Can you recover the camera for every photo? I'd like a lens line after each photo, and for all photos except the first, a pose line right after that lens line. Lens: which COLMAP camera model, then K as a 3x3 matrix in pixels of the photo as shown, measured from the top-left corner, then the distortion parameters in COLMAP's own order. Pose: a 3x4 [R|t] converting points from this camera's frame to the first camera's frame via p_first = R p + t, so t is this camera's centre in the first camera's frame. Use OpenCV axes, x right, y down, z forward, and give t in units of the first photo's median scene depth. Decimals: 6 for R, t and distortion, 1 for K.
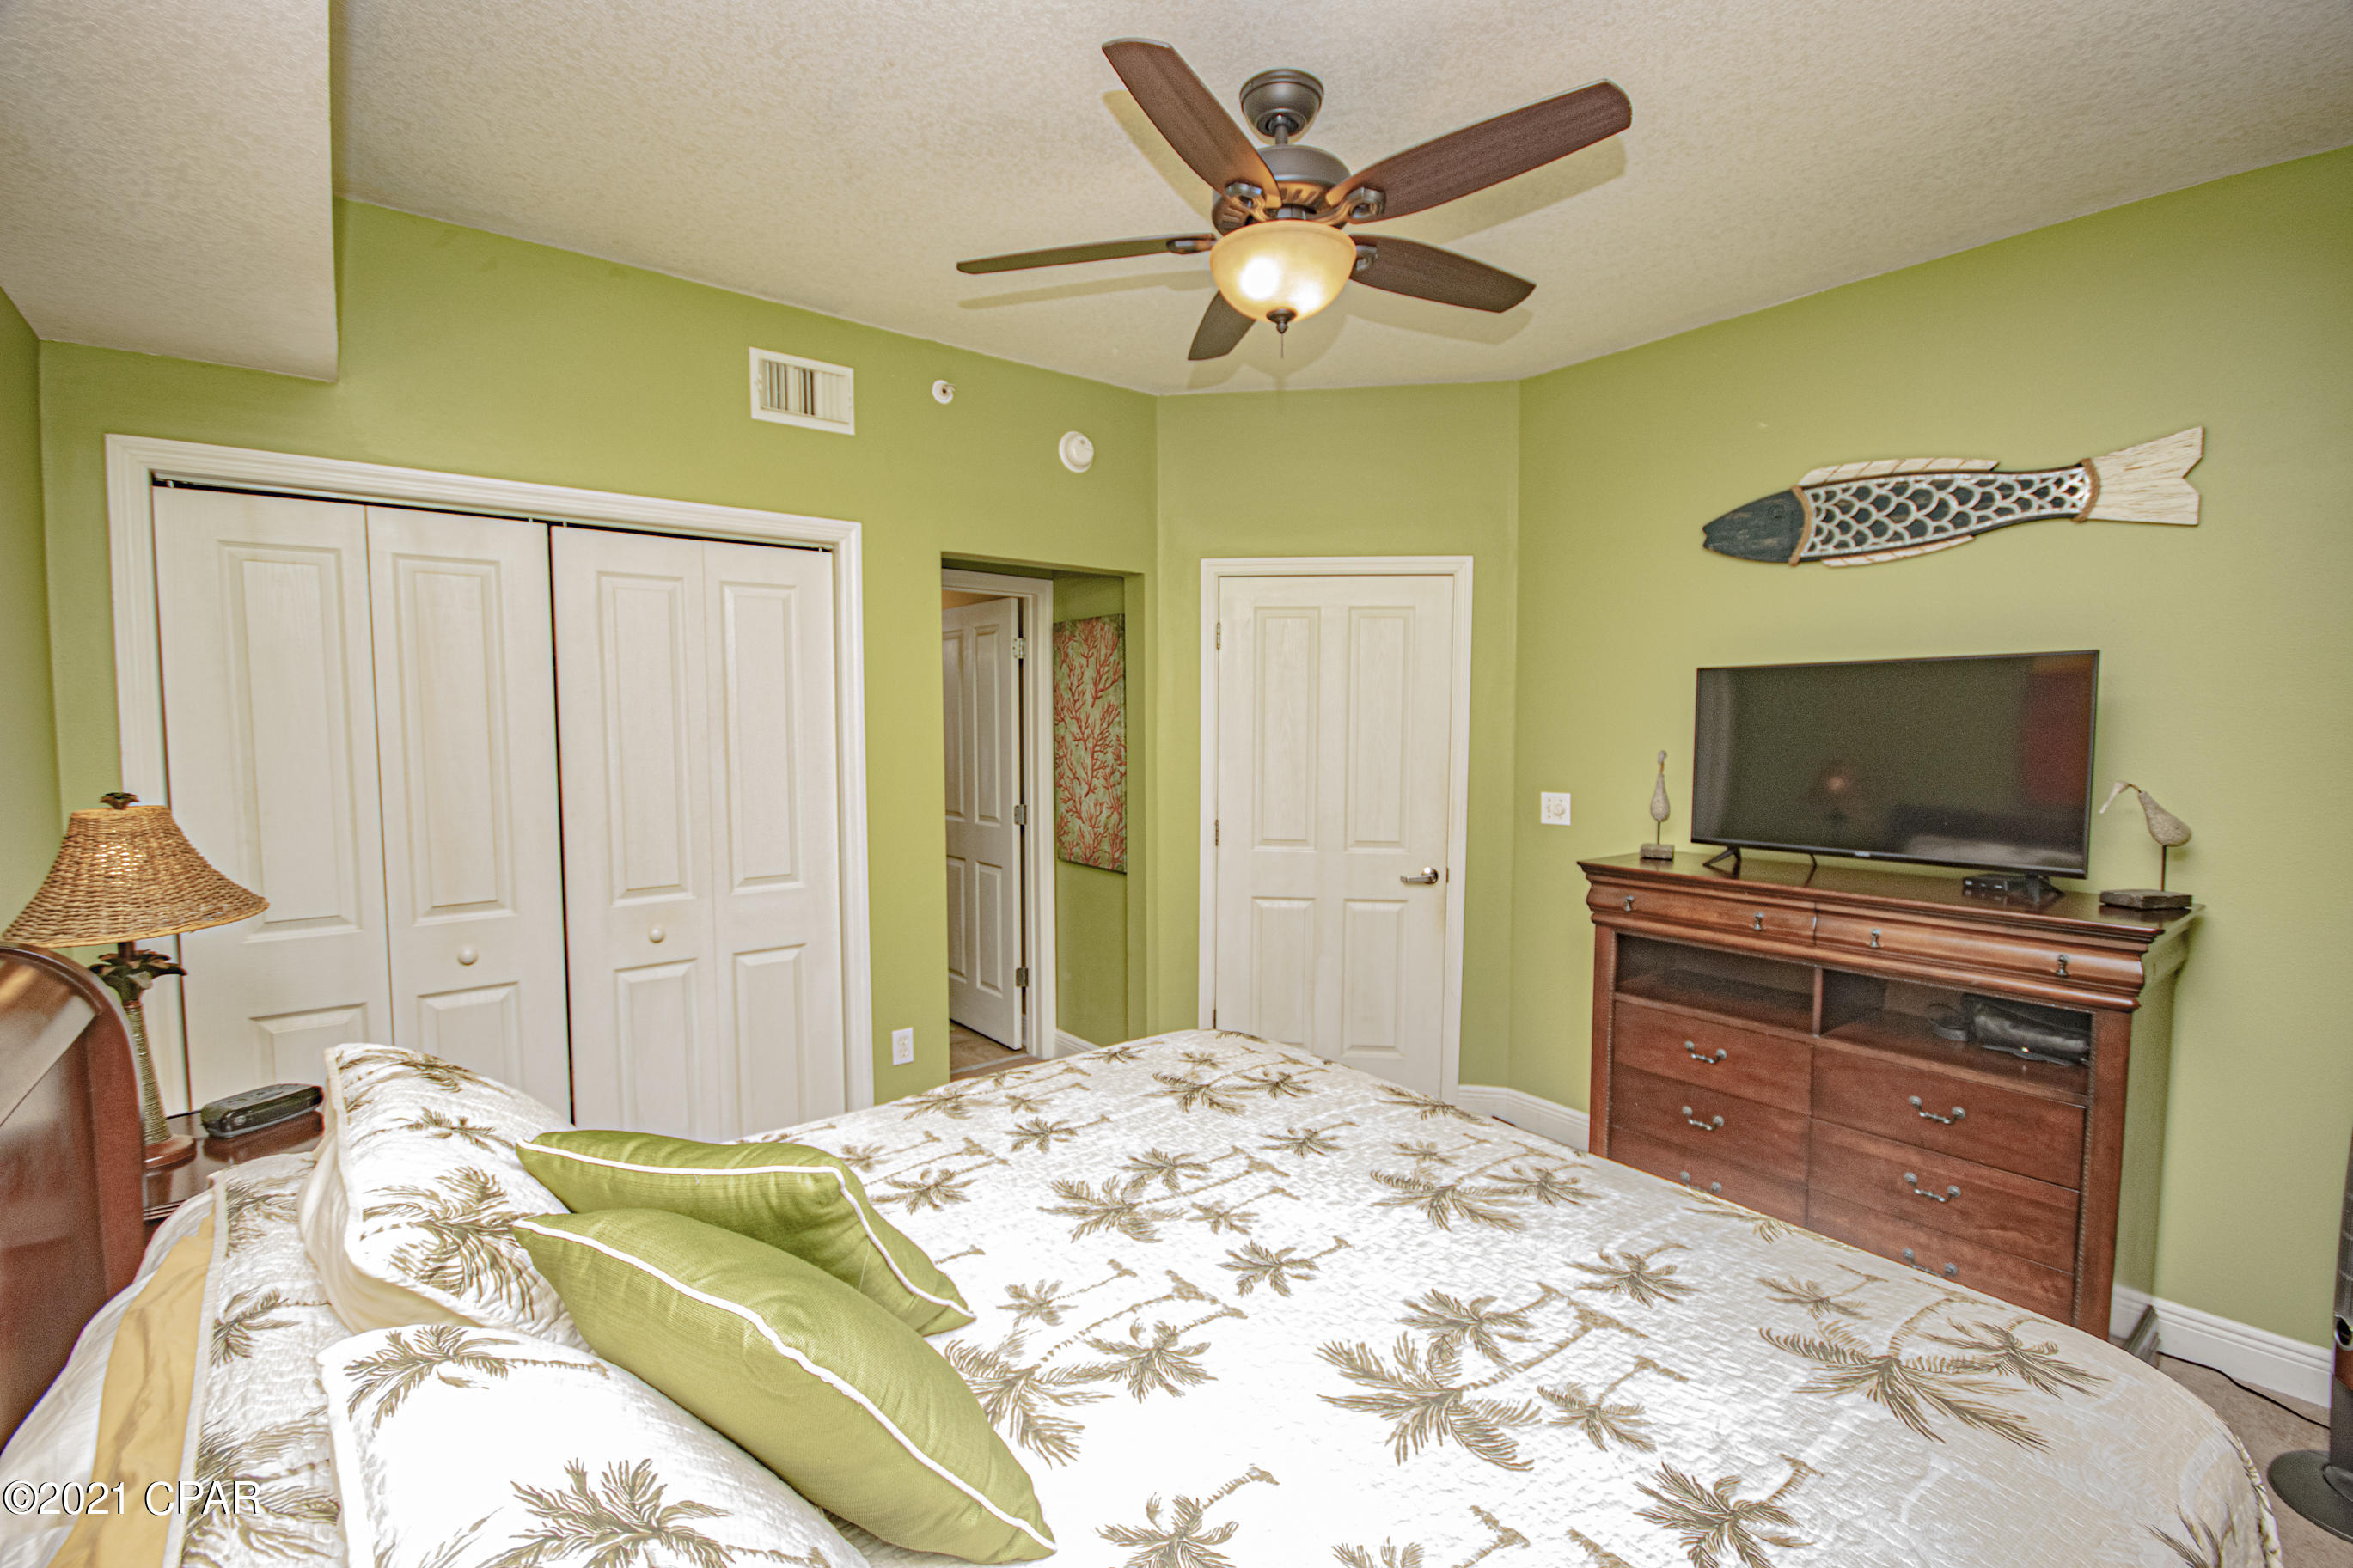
lens RADIAL K [[1034.3, 0, 1169.6], [0, 1034.3, 787.9], [0, 0, 1]] dist [0.010034, -0.012411]
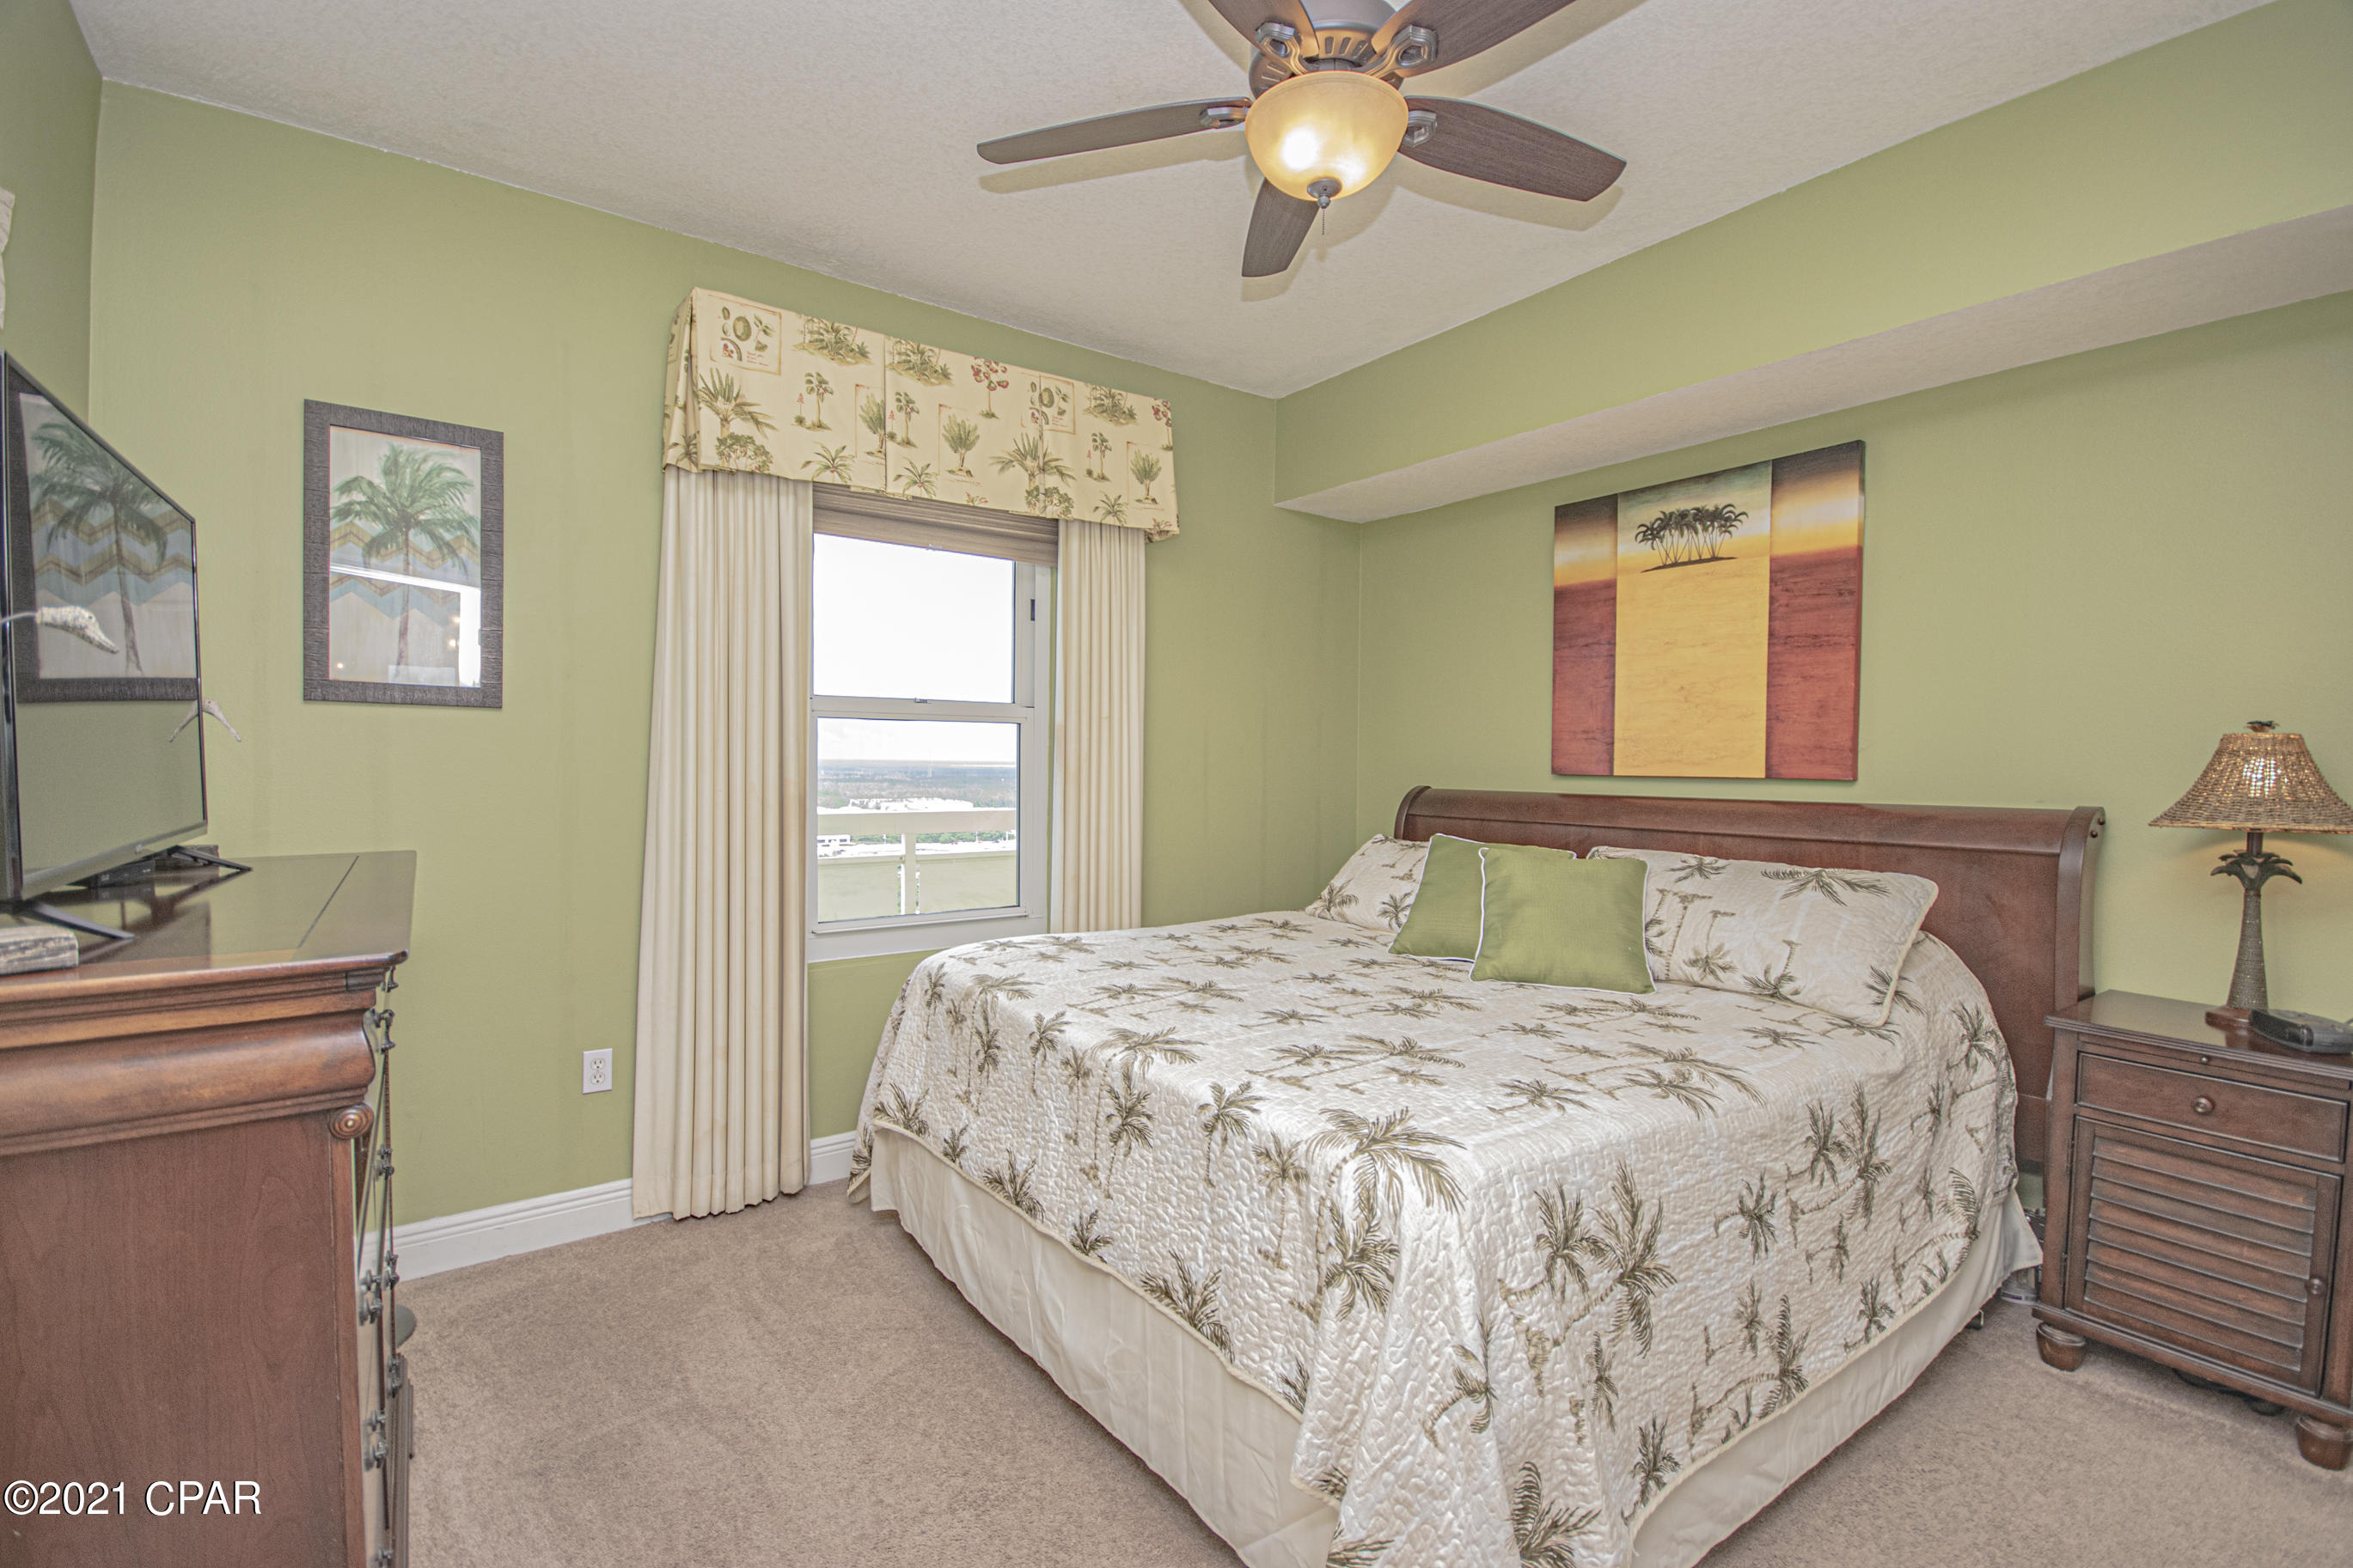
lens RADIAL K [[1035.3, 0, 1176.5], [0, 1035.3, 784.0], [0, 0, 1]] dist [0.020641, -0.018292]
pose [[-0.999290, -0.013618, 0.035121, 0.203269], [-0.010518, 0.996153, 0.086992, -0.016406], [-0.036170, 0.086561, -0.995590, 1.971607]]
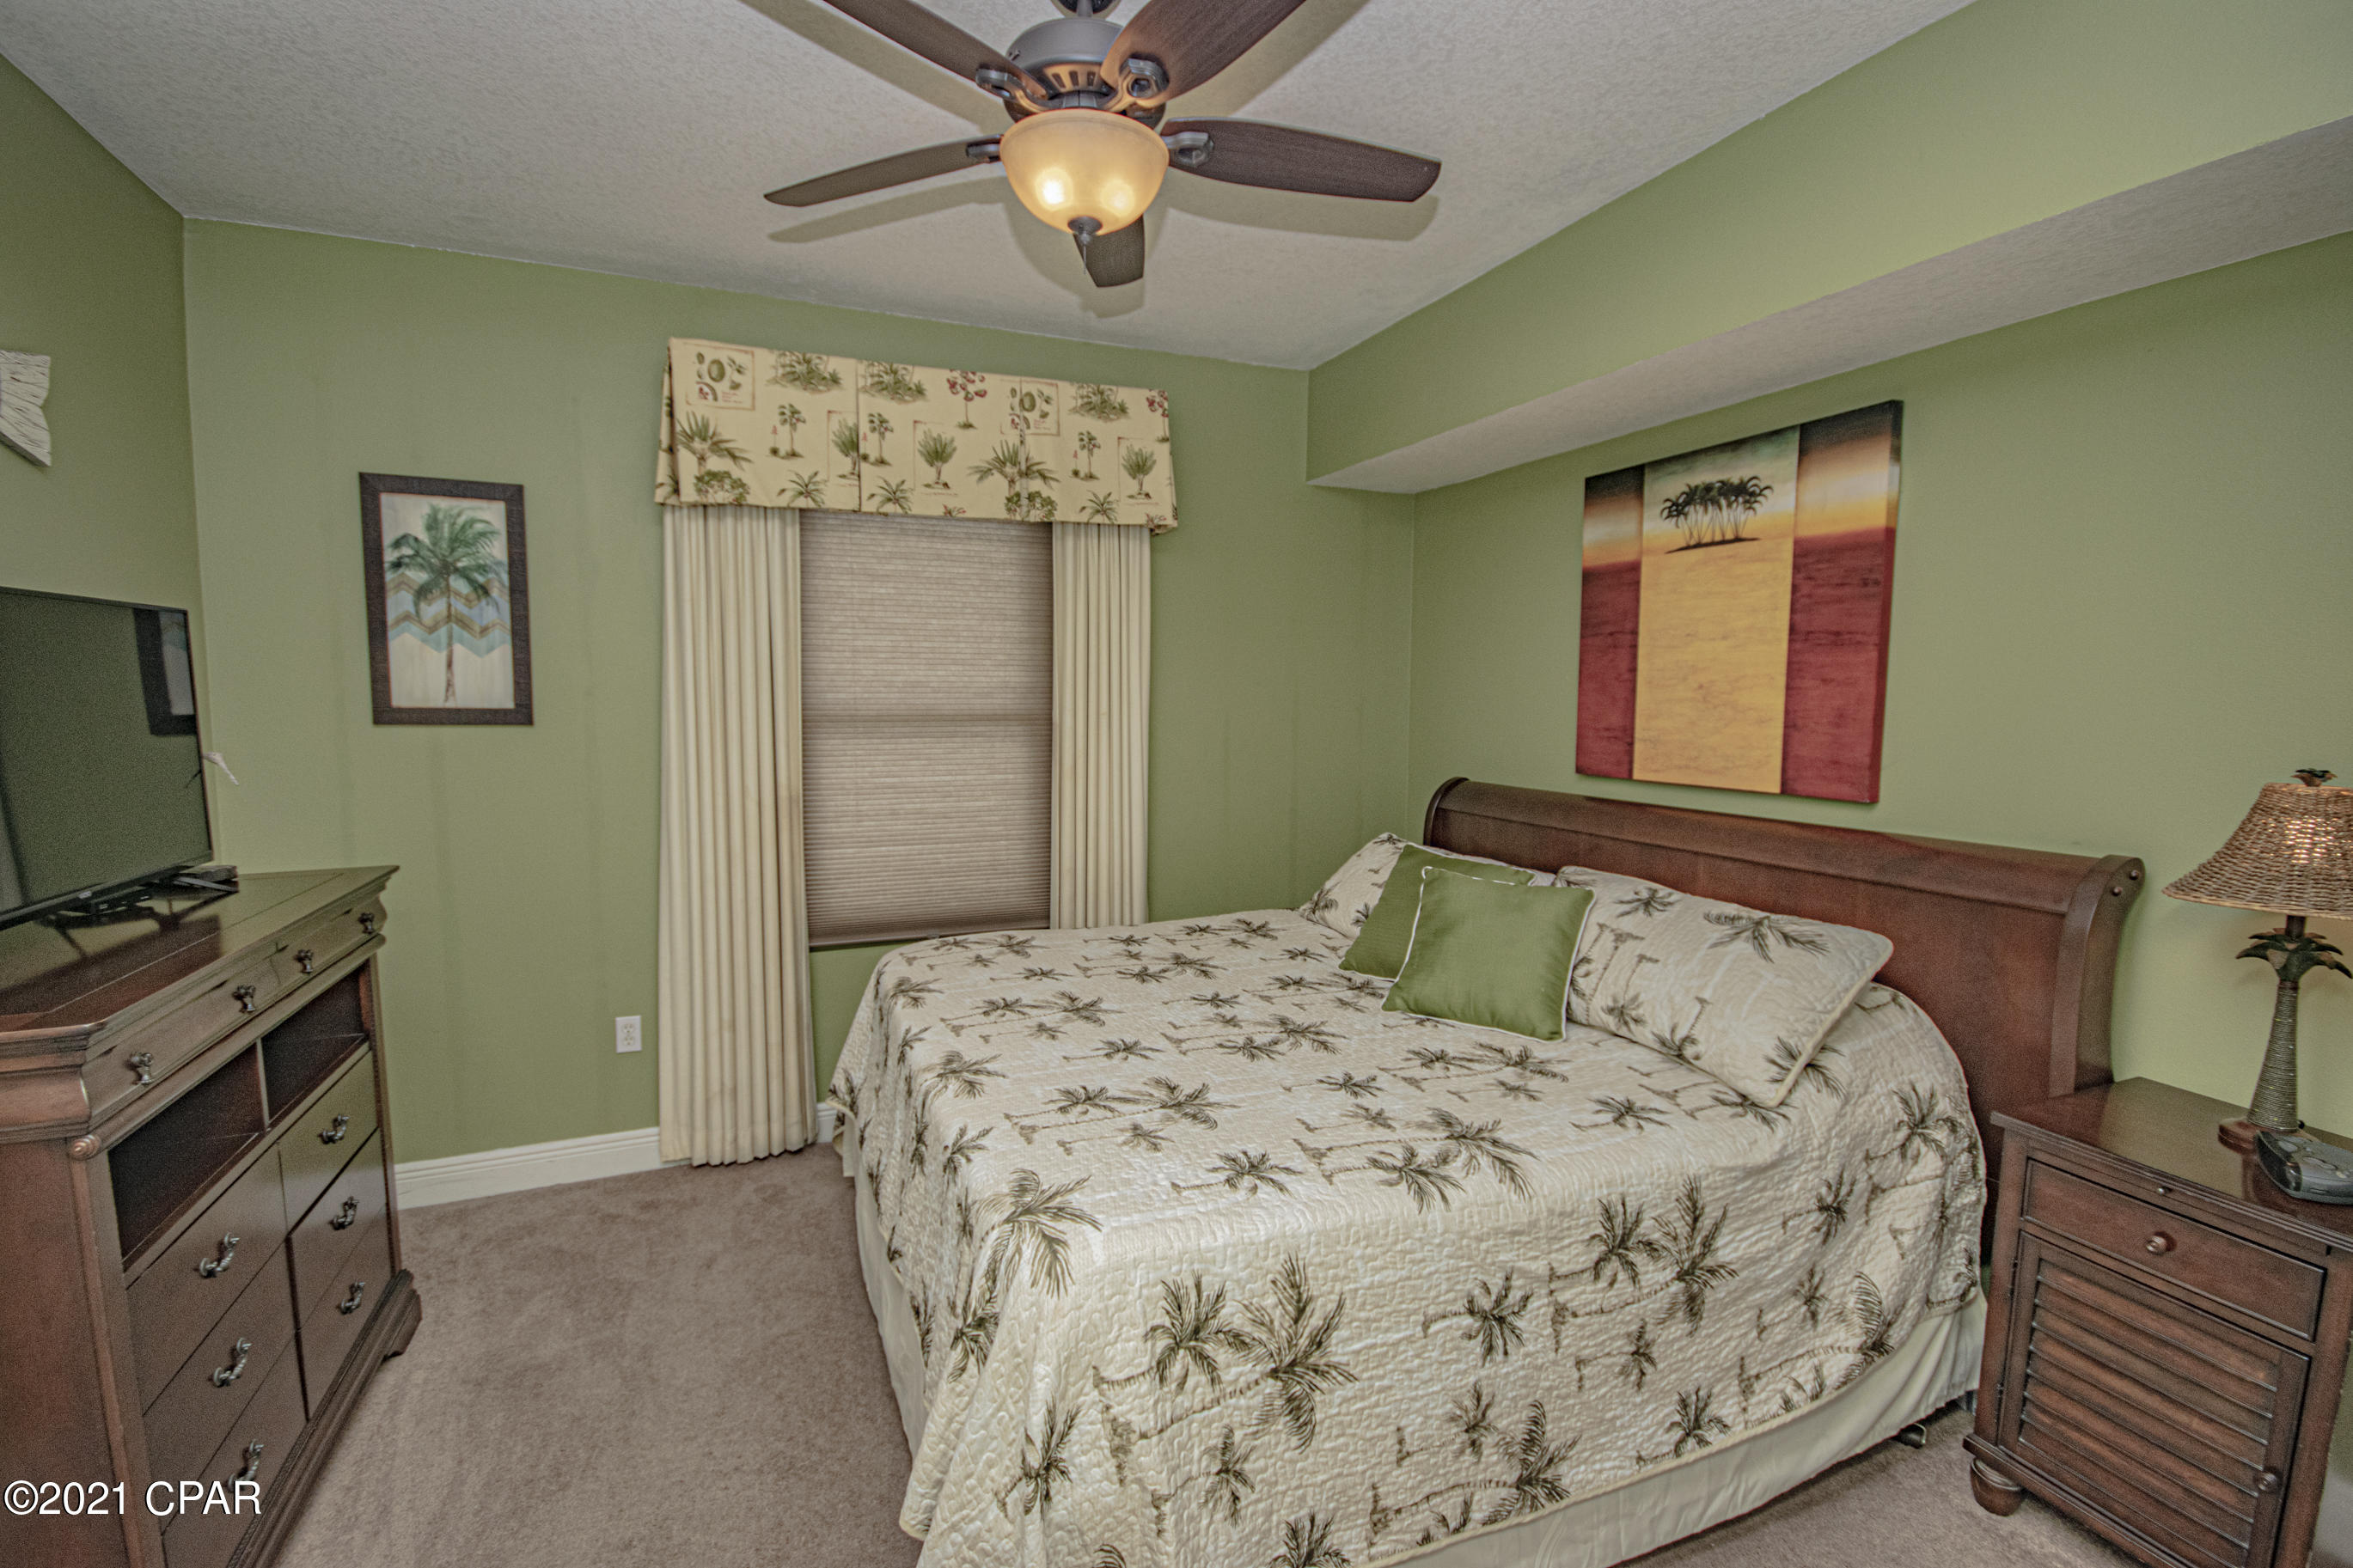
lens RADIAL K [[1033.6, 0, 1171.9], [0, 1033.6, 785.9], [0, 0, 1]] dist [0.019205, -0.018479]
pose [[-0.964011, -0.030963, 0.264054, -0.206331], [0.009697, 0.988439, 0.151307, -0.121825], [-0.265686, 0.148422, -0.952566, 1.901446]]
